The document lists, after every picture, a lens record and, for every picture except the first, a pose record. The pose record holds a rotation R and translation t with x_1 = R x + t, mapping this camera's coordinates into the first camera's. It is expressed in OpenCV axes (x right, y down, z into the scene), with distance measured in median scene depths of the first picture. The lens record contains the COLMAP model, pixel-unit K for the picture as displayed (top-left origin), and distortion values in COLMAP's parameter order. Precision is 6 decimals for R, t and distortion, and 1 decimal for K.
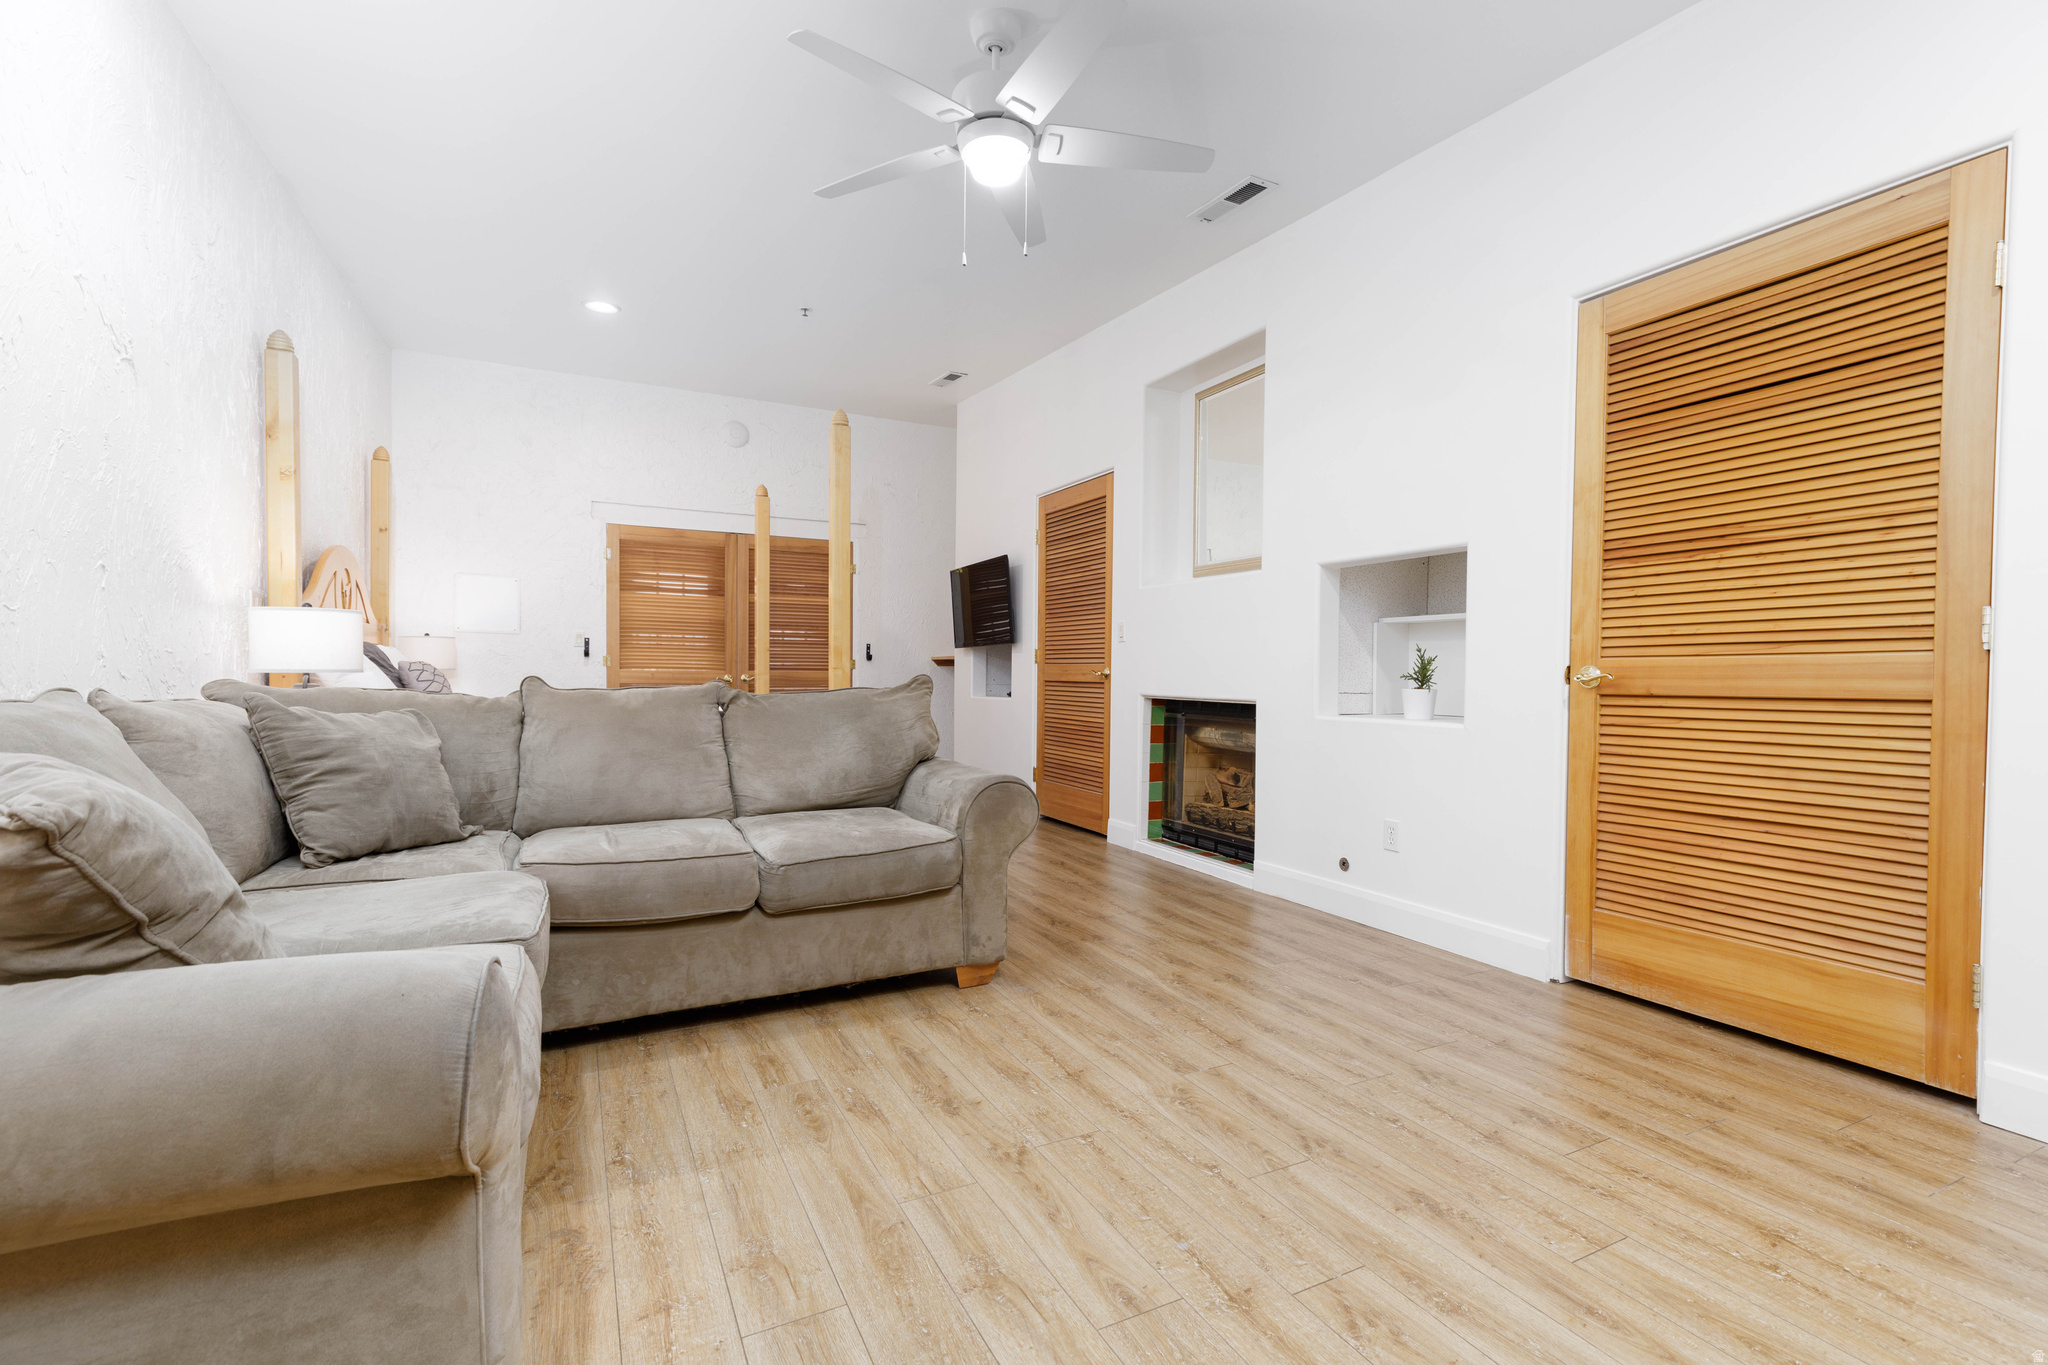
lens RADIAL K [[919.7, 0, 1047.2], [0, 919.7, 688.2], [0, 0, 1]] dist [0.001443, -0.000007]
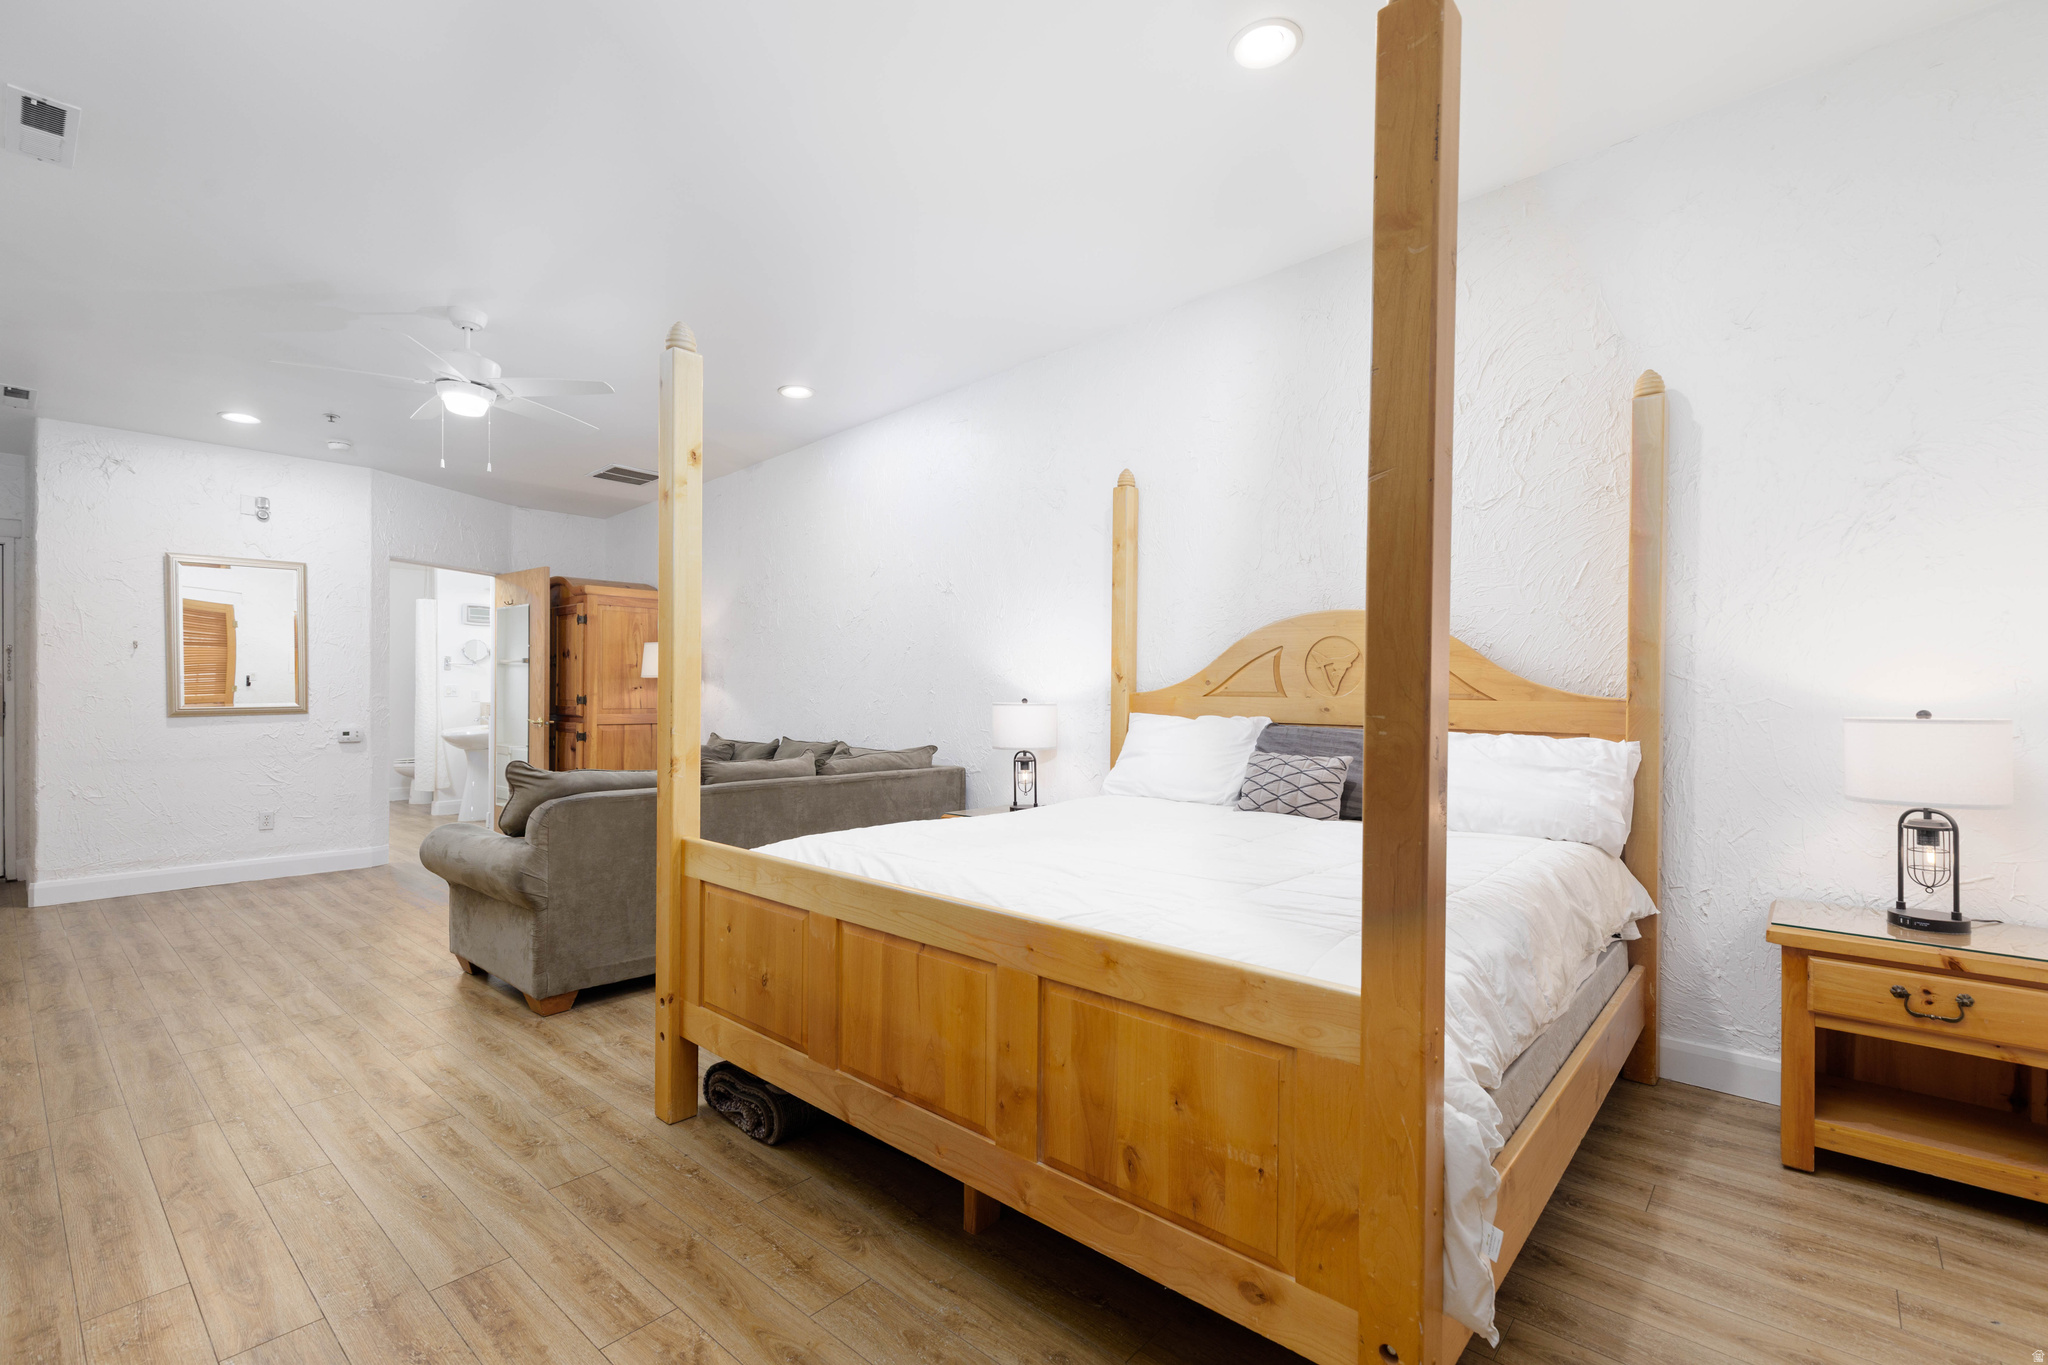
lens RADIAL K [[919.7, 0, 1047.2], [0, 919.7, 688.2], [0, 0, 1]] dist [0.001443, -0.000007]
pose [[-0.928902, -0.010516, -0.370176, -0.449849], [-0.016311, 0.999788, 0.012529, -0.176664], [0.369966, 0.017676, -0.928877, 3.221108]]
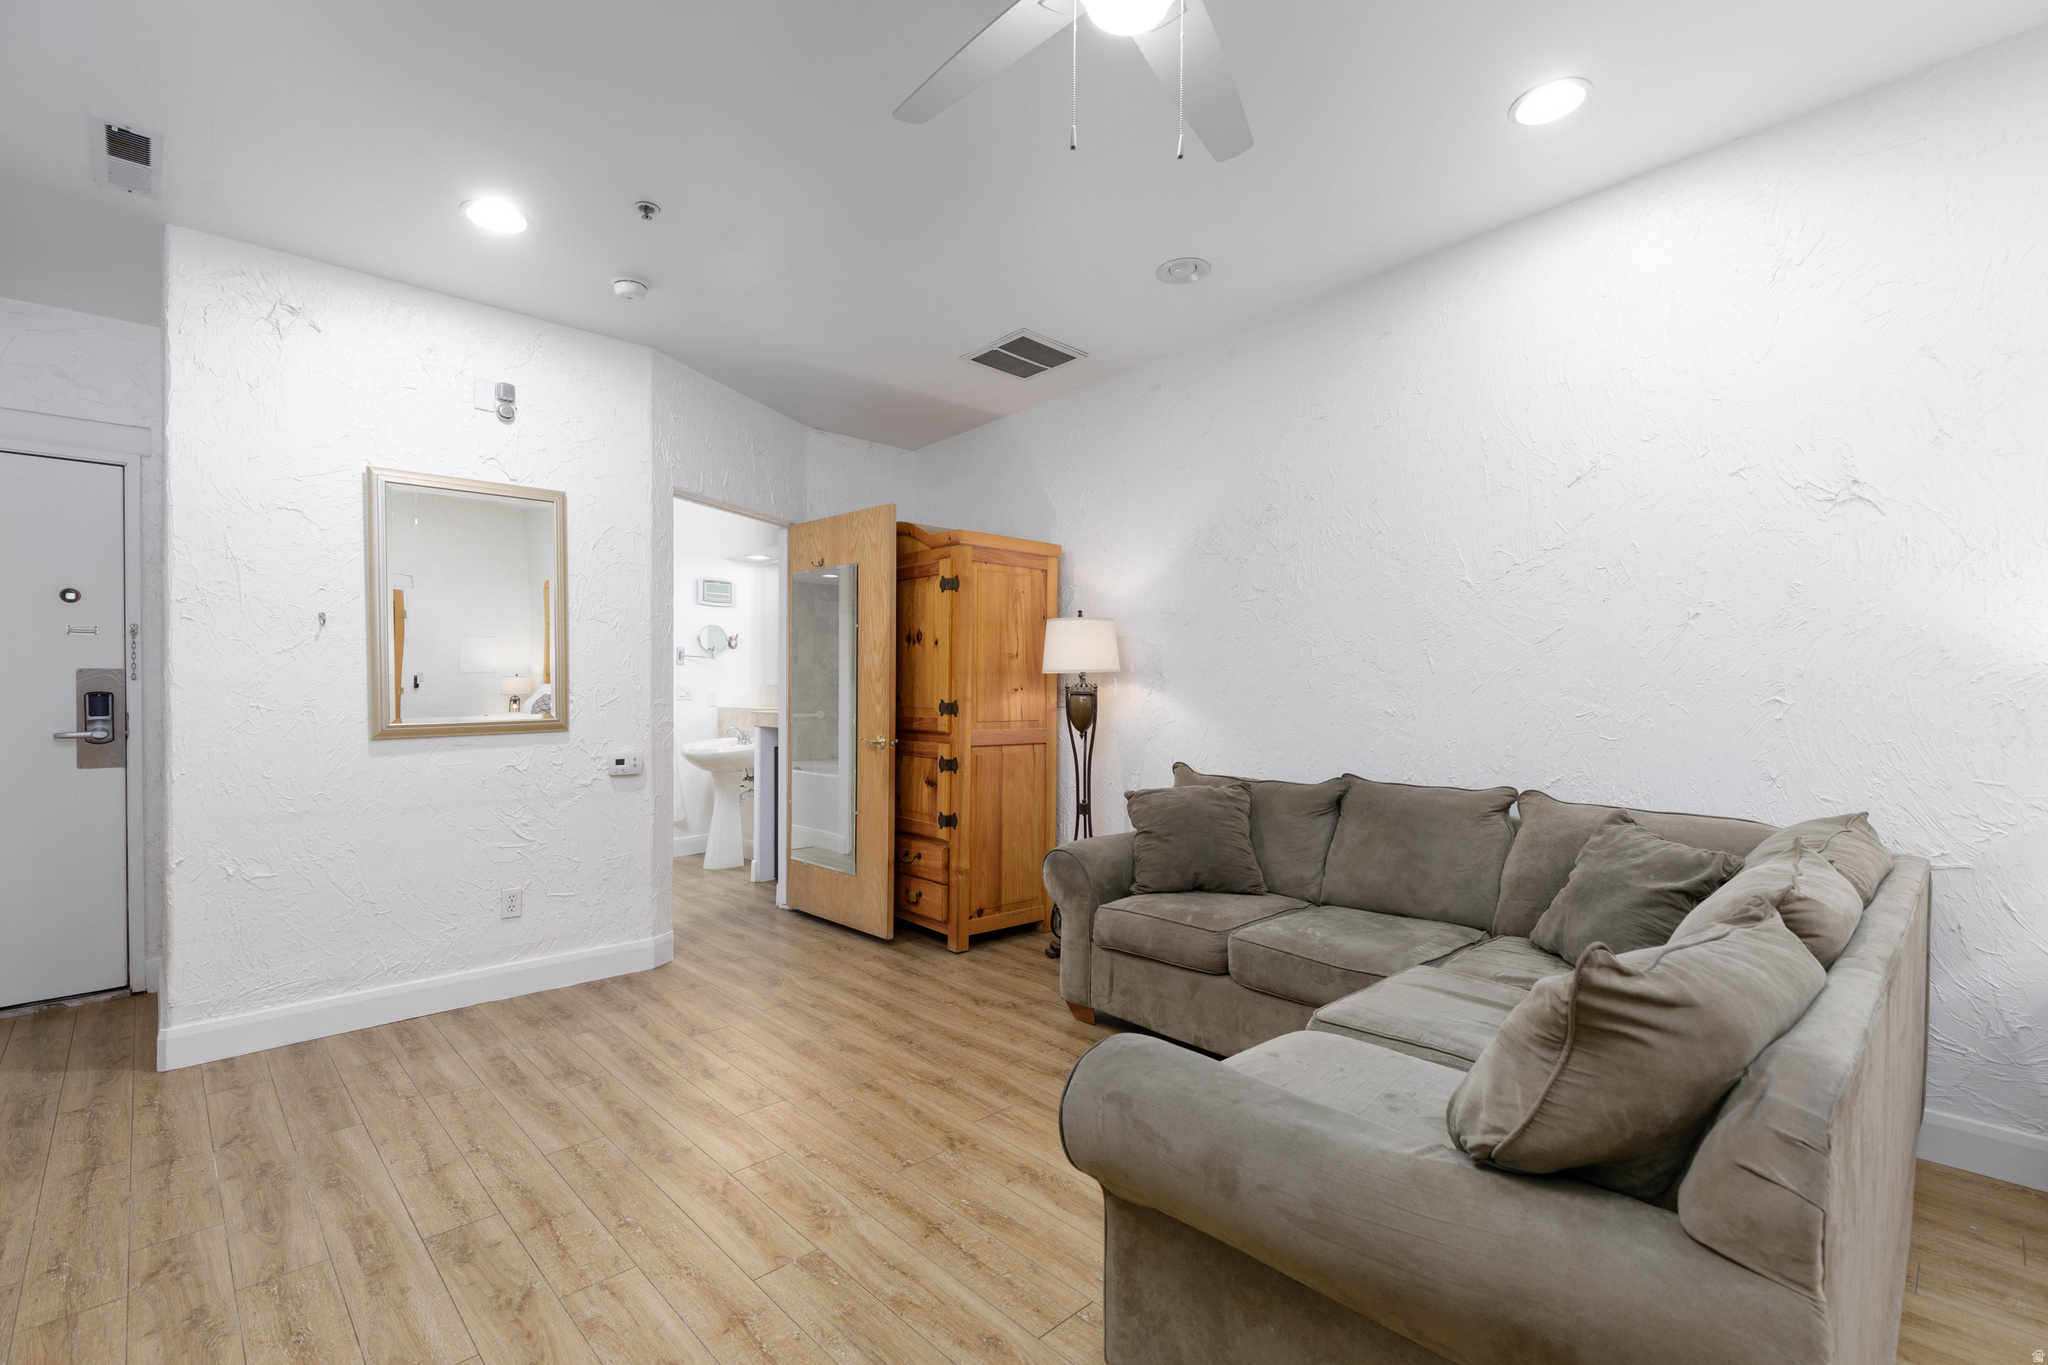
lens RADIAL K [[919.7, 0, 1047.2], [0, 919.7, 688.2], [0, 0, 1]] dist [0.001443, -0.000007]
pose [[-0.956988, -0.008780, -0.289994, 0.188813], [-0.014349, 0.999751, 0.017081, -0.155293], [0.289772, 0.020508, -0.956876, 1.845011]]
